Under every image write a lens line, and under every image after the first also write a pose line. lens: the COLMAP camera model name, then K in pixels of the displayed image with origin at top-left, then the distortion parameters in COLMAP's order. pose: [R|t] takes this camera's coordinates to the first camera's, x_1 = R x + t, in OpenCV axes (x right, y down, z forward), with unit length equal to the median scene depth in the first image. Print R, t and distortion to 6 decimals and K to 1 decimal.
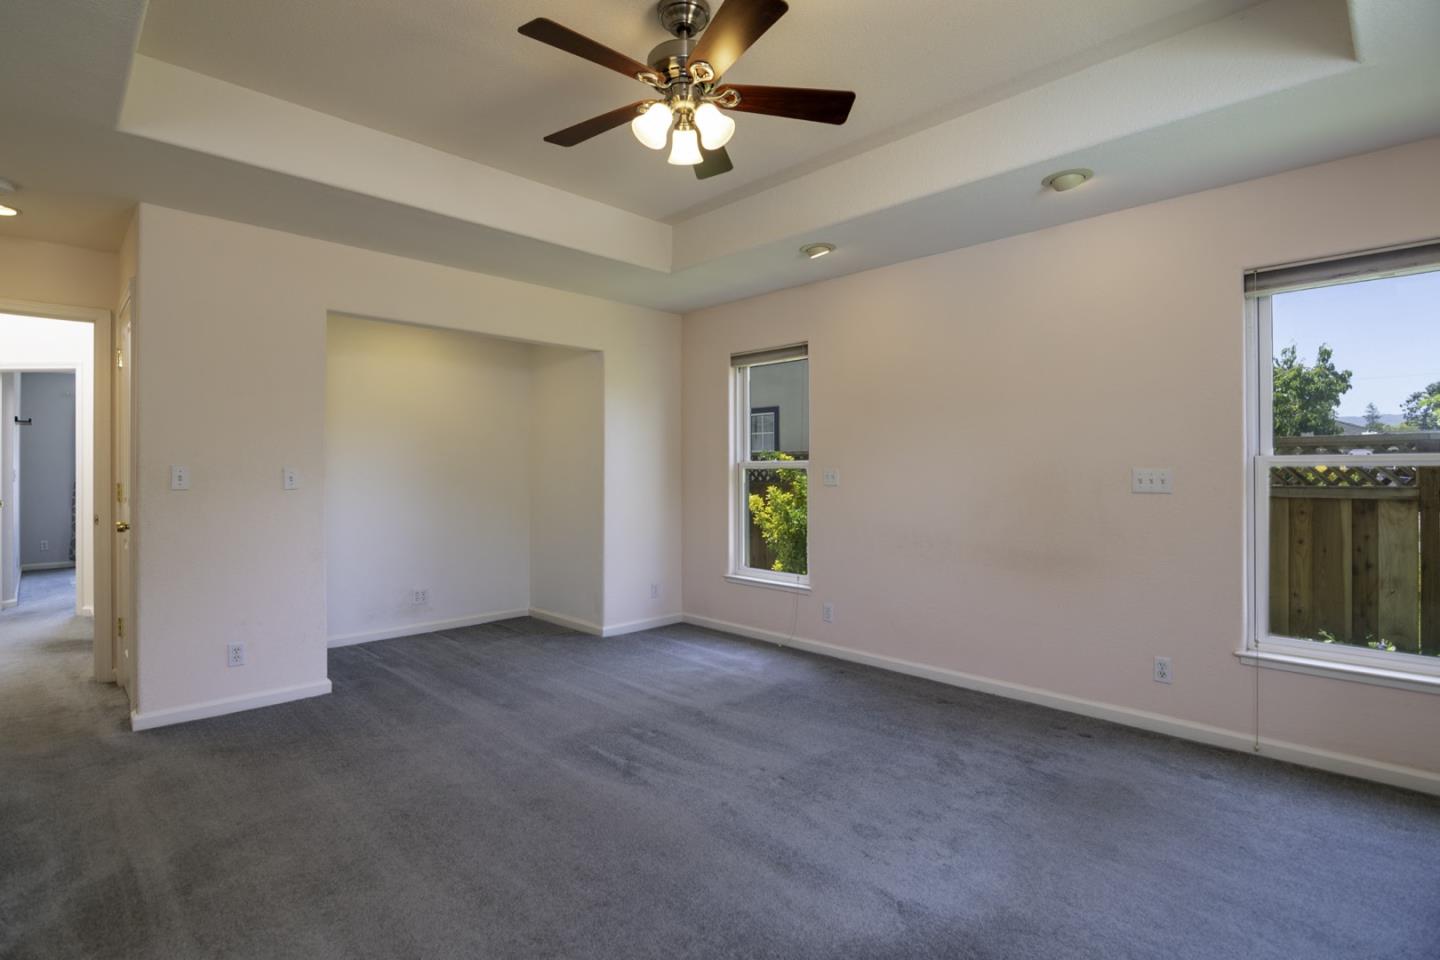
lens RADIAL K [[699.7, 0, 712.9], [0, 699.7, 469.4], [0, 0, 1]] dist [-0.020319, 0.000062]
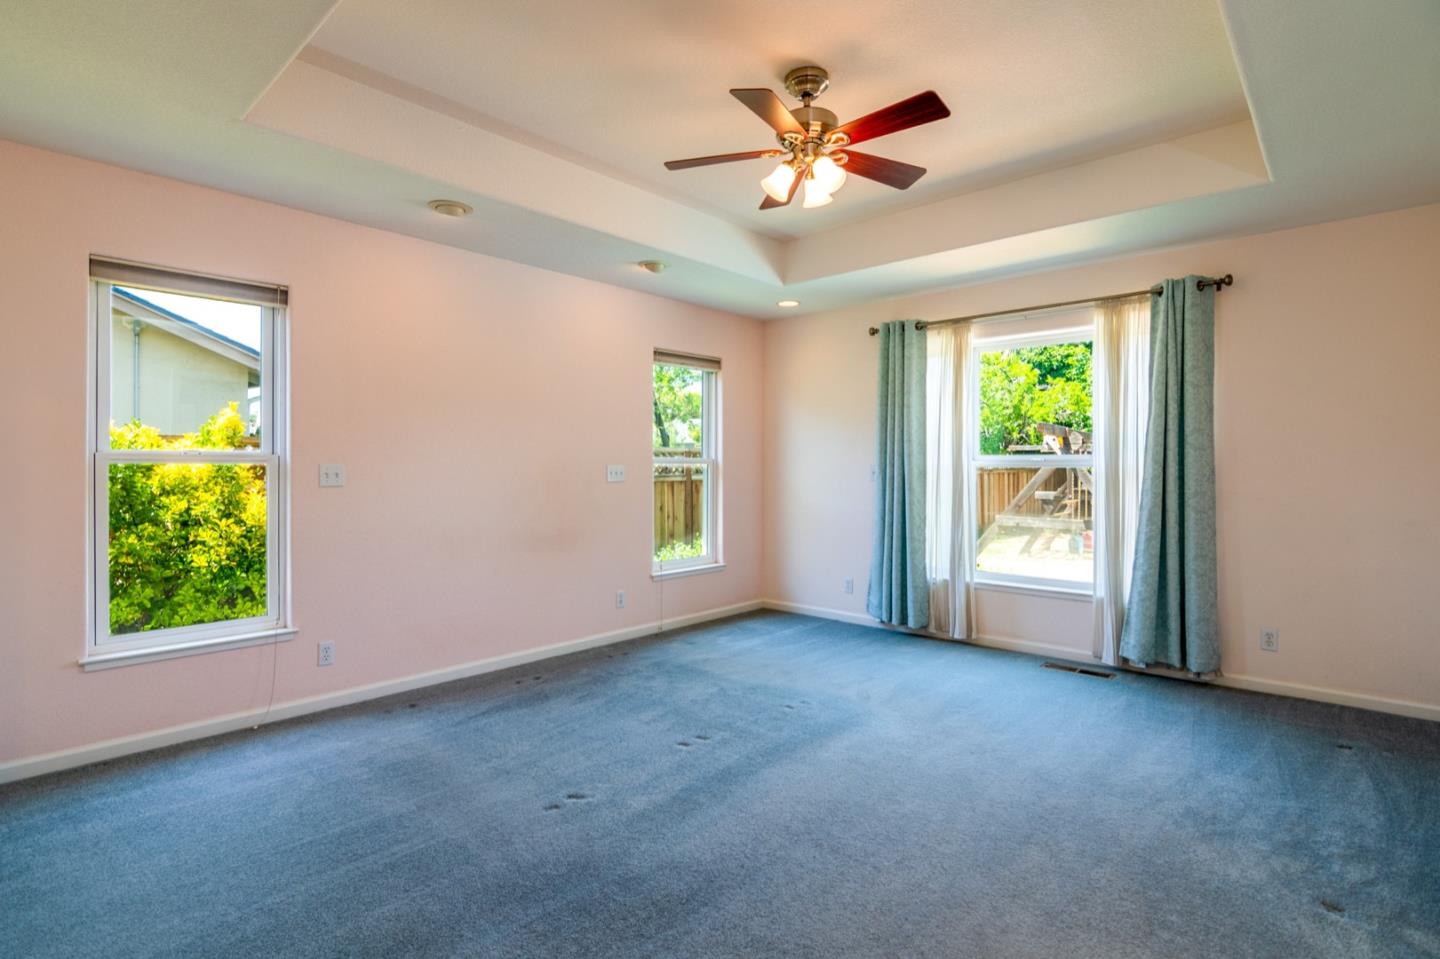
lens RADIAL K [[699.7, 0, 712.9], [0, 699.7, 468.9], [0, 0, 1]] dist [-0.020319, 0.000062]
pose [[-0.053691, -0.005820, 0.998541, -0.594176], [-0.002558, 0.999981, 0.005691, -0.001434], [-0.998554, -0.002248, -0.053705, 0.600002]]
